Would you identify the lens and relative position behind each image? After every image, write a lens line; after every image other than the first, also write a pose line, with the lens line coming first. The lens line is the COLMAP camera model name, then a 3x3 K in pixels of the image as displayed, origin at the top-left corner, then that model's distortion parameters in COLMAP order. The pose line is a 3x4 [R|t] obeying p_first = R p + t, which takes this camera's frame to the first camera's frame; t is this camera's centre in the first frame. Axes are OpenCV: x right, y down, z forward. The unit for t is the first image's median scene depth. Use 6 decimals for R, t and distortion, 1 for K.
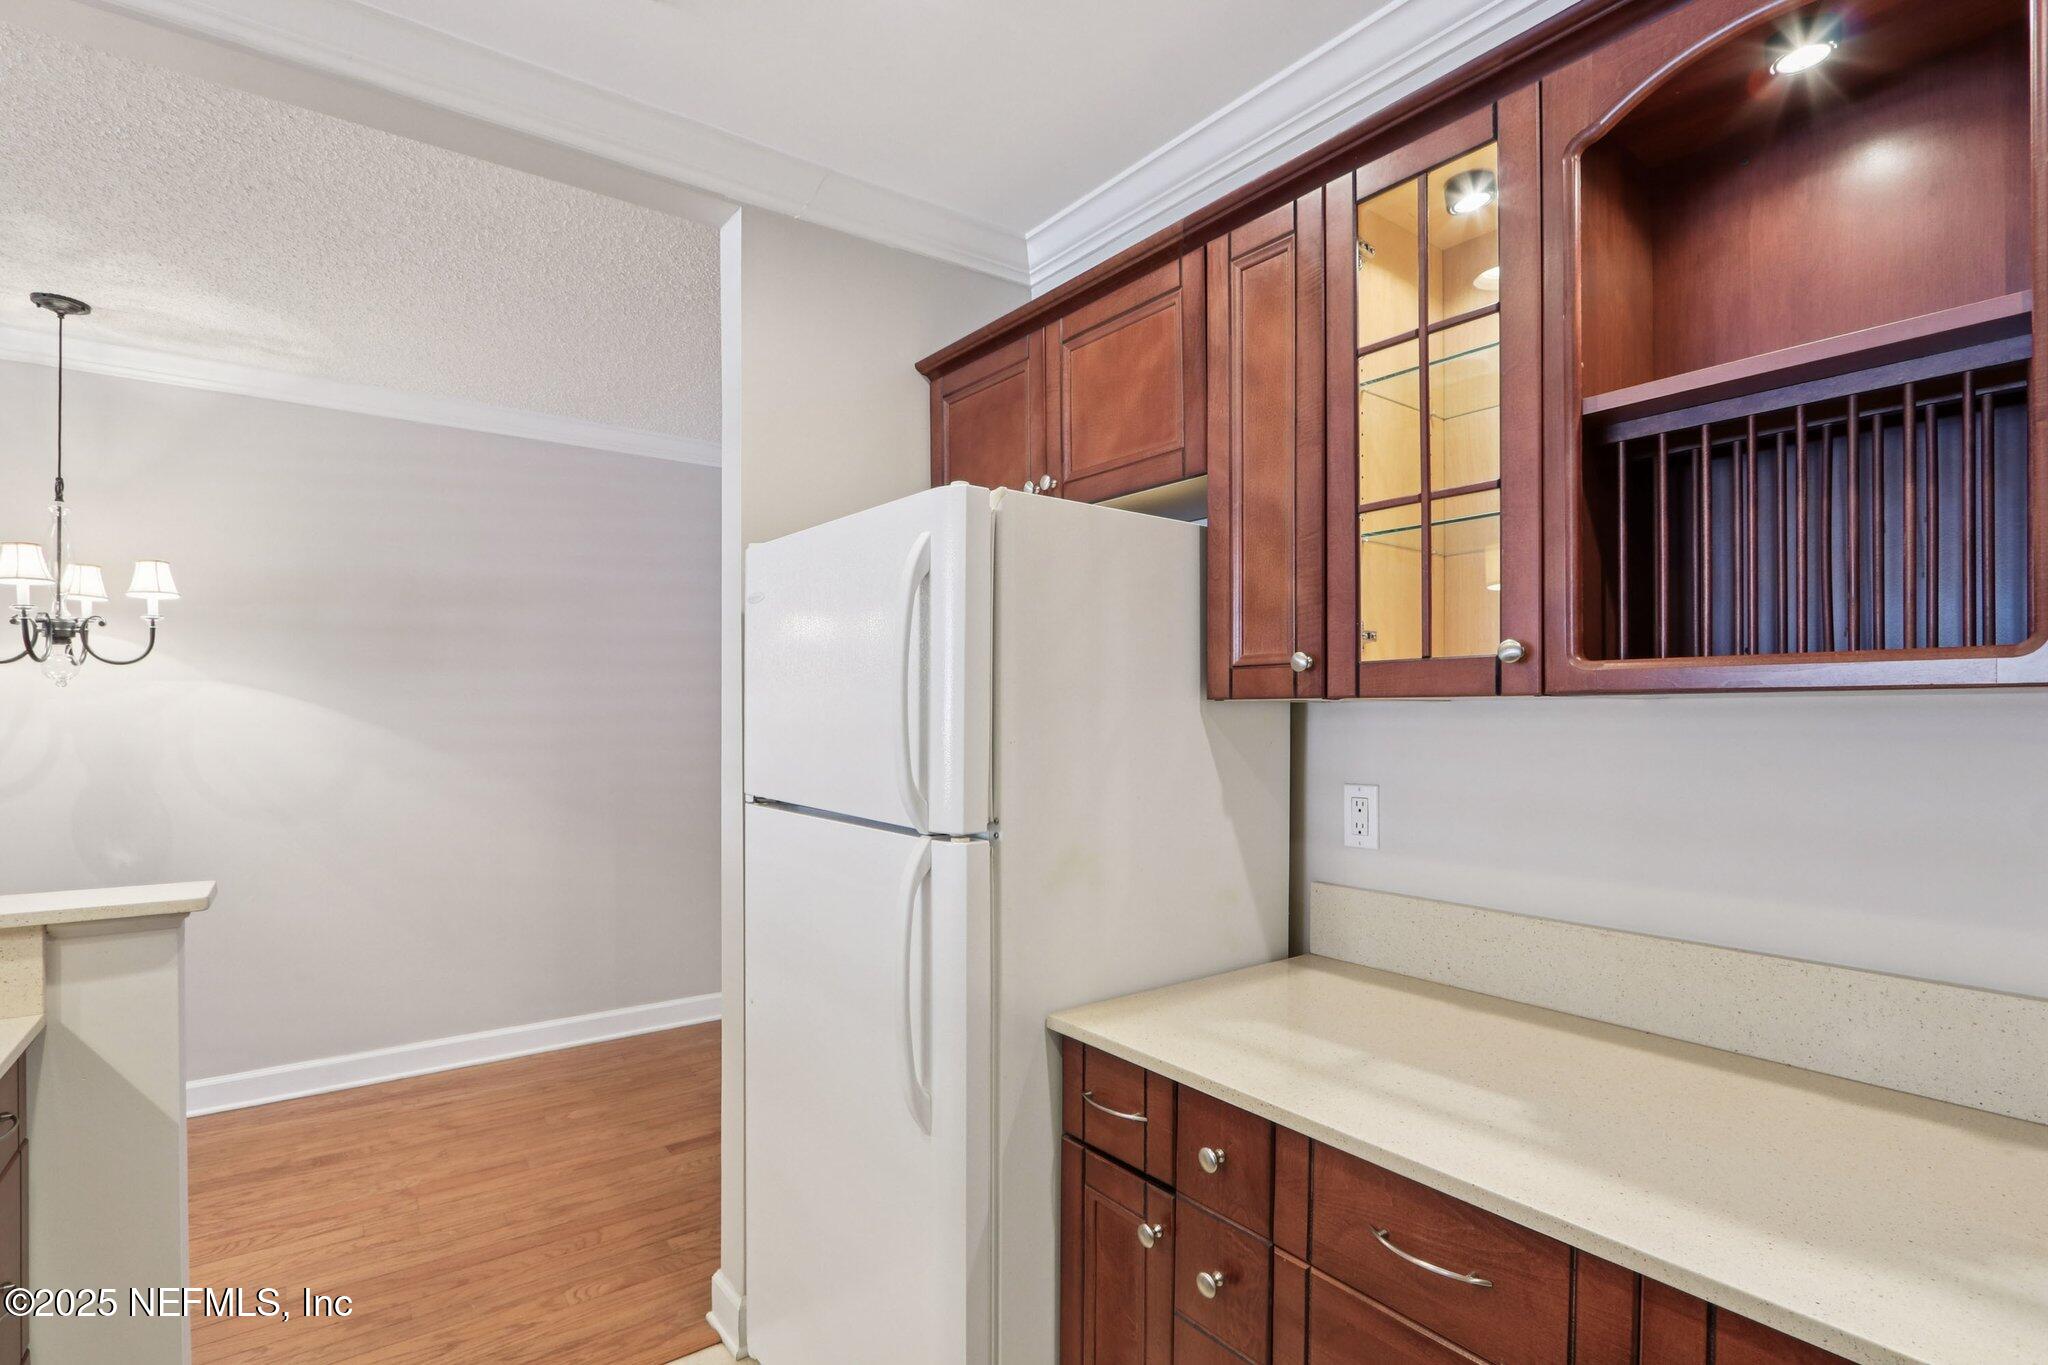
lens RADIAL K [[952.9, 0, 1003.0], [0, 952.9, 709.5], [0, 0, 1]] dist [-0.018893, 0.000414]
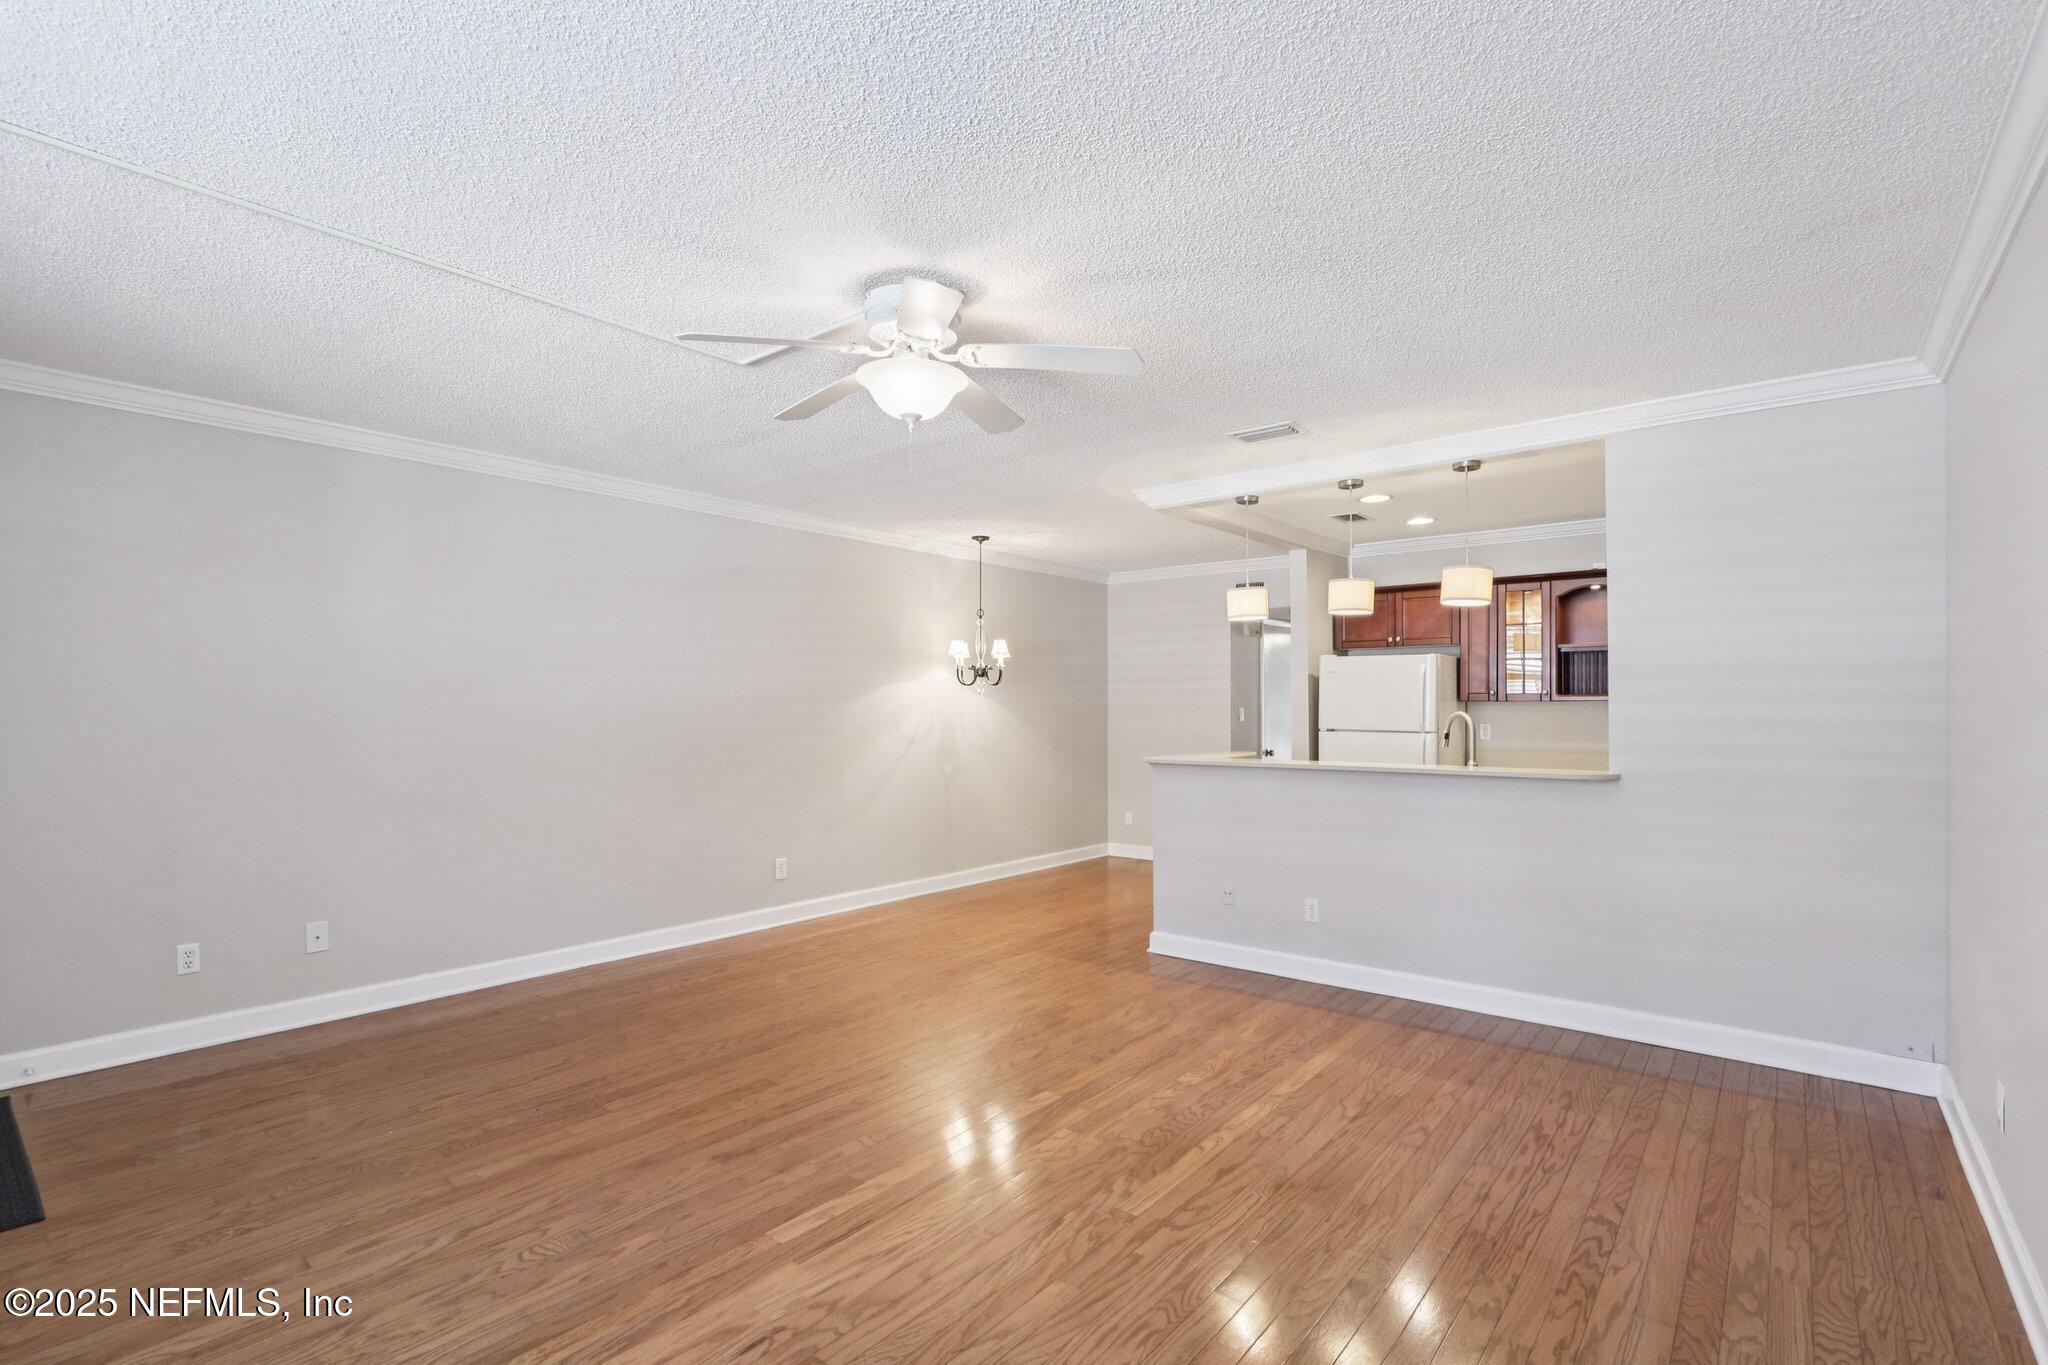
lens RADIAL K [[952.9, 0, 1003.0], [0, 952.9, 709.5], [0, 0, 1]] dist [-0.018893, 0.000414]
pose [[0.970525, 0.000954, 0.240998, -3.061832], [-0.001793, 0.999993, 0.003260, 0.013498], [-0.240993, -0.003596, 0.970520, -2.829873]]
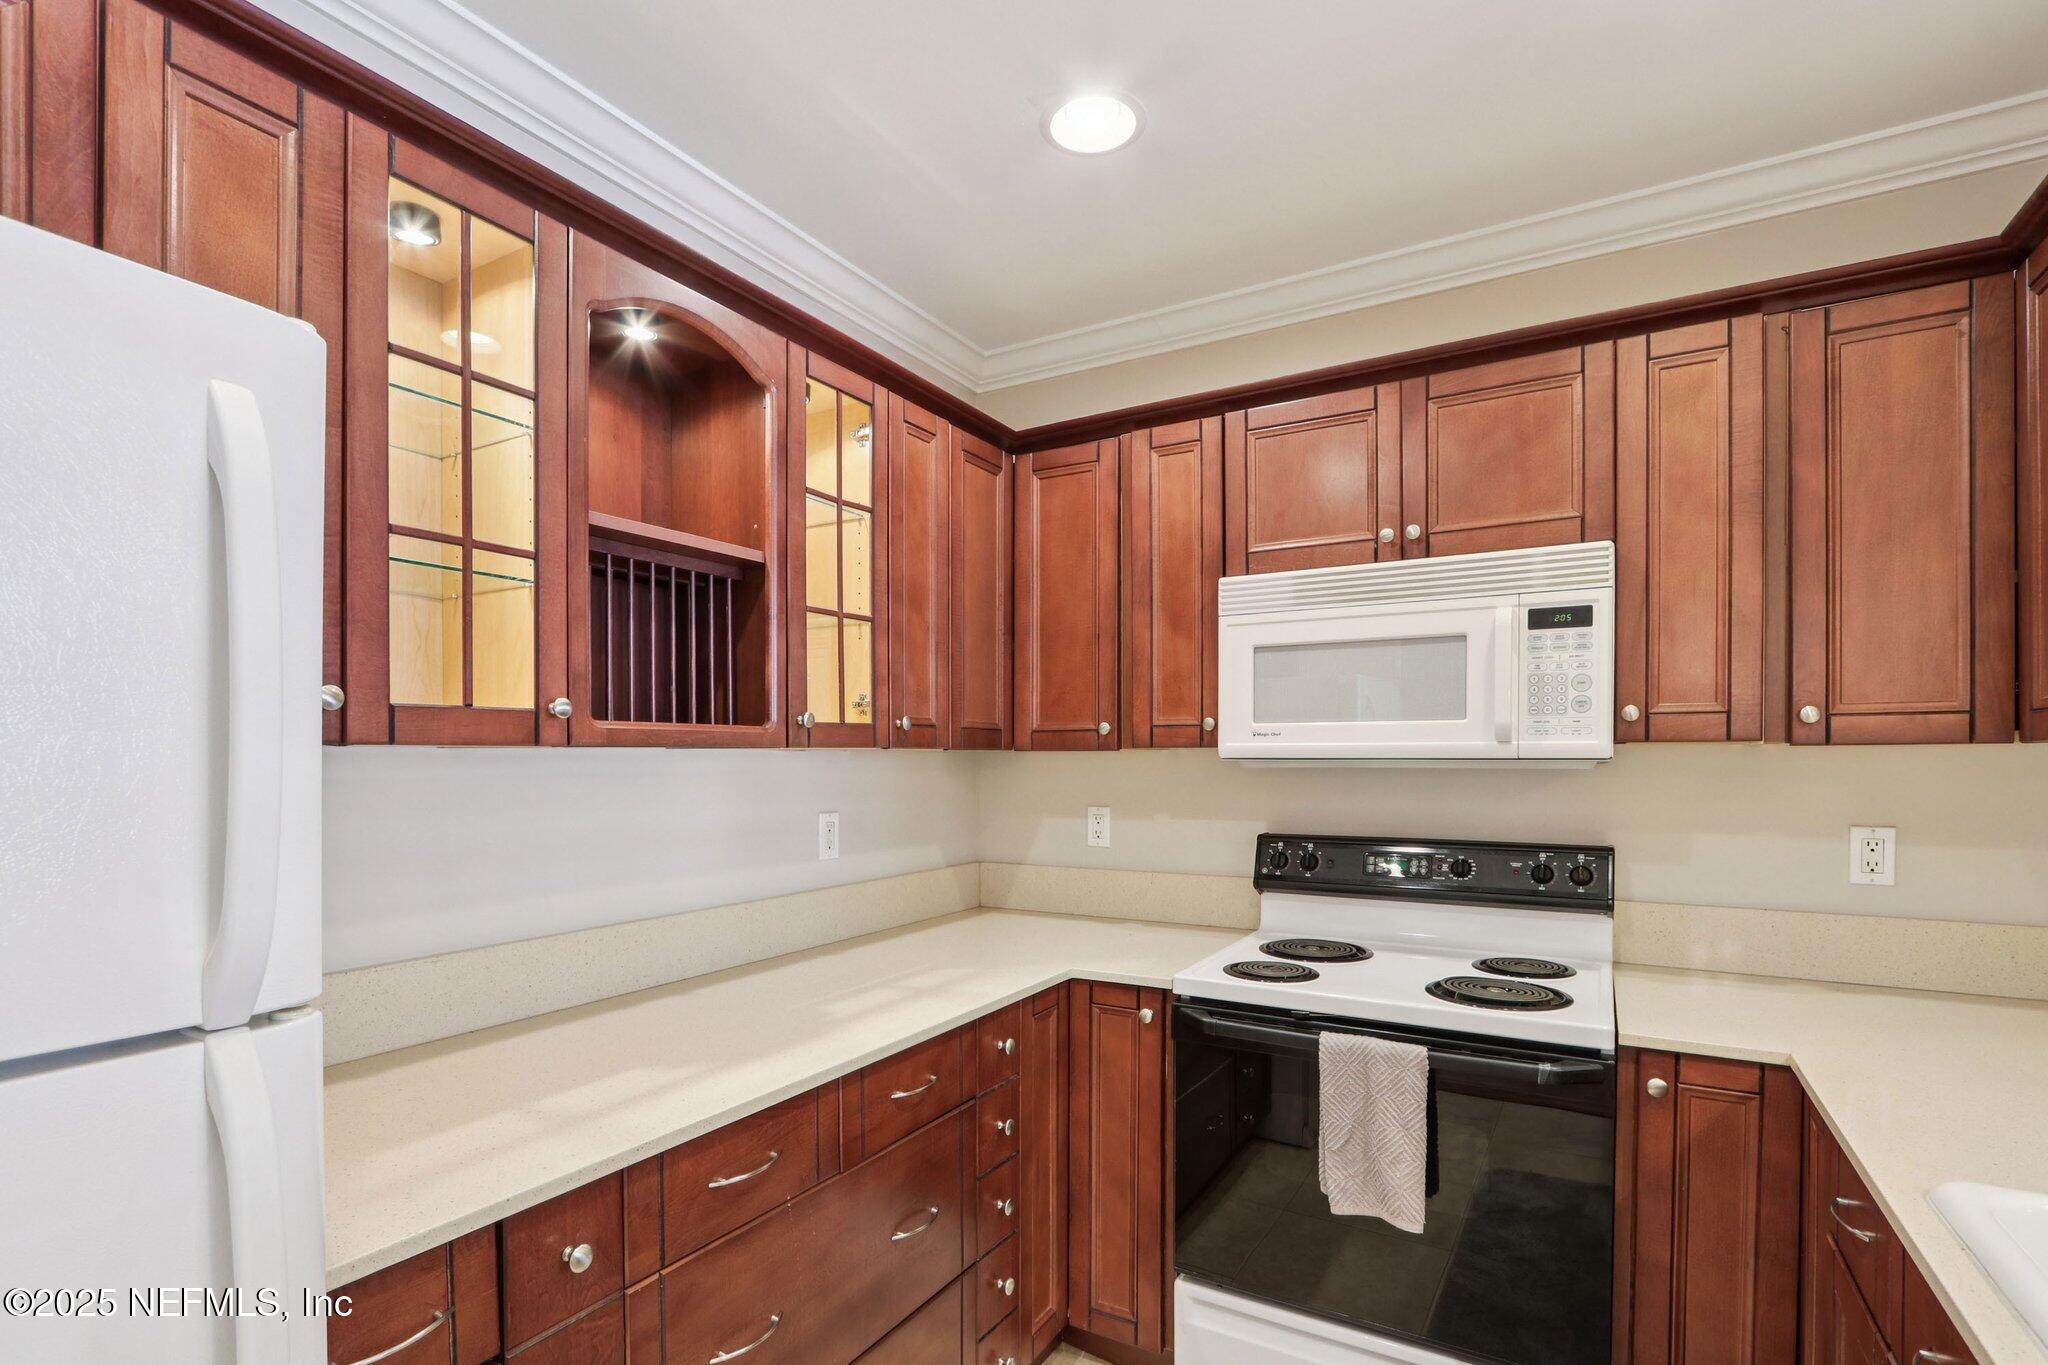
lens RADIAL K [[961.1, 0, 997.3], [0, 961.1, 766.6], [0, 0, 1]] dist [-0.020944, 0.000022]
pose [[-0.375867, -0.009389, 0.926626, -0.647968], [-0.000061, 0.999949, 0.010107, -0.001242], [-0.926674, 0.003742, -0.375848, 0.821148]]
